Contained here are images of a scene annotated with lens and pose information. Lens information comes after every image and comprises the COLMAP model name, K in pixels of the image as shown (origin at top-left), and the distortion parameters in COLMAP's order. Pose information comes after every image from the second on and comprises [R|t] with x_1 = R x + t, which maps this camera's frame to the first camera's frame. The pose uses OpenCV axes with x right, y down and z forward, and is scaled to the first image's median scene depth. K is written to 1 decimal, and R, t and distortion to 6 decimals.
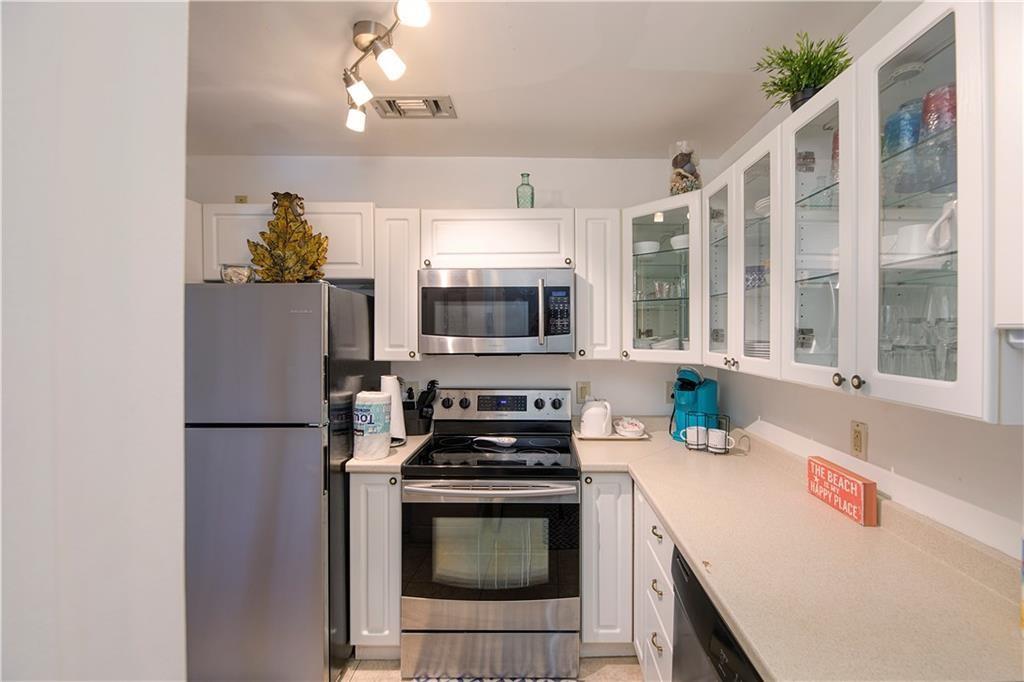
lens RADIAL K [[441.4, 0, 515.2], [0, 441.4, 330.5], [0, 0, 1]] dist [0.000118, 0.000008]
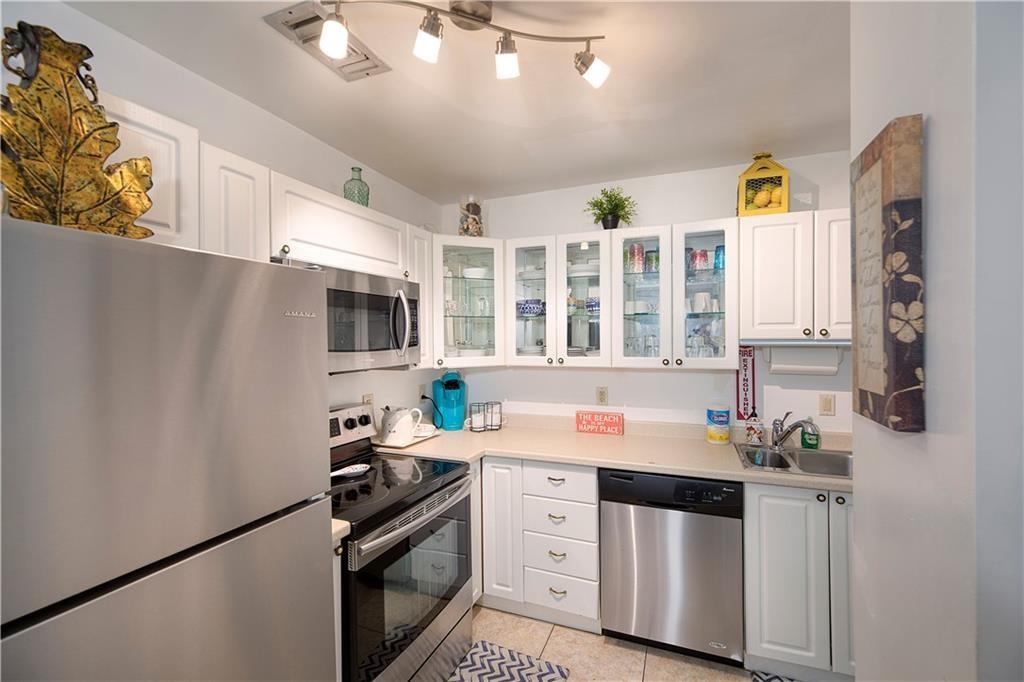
lens RADIAL K [[441.4, 0, 514.0], [0, 441.4, 344.2], [0, 0, 1]] dist [0.000118, 0.000008]
pose [[0.371864, -0.013555, 0.928188, -0.761701], [0.007309, 0.999905, 0.011674, -0.005687], [-0.928259, 0.002443, 0.371927, 0.408191]]
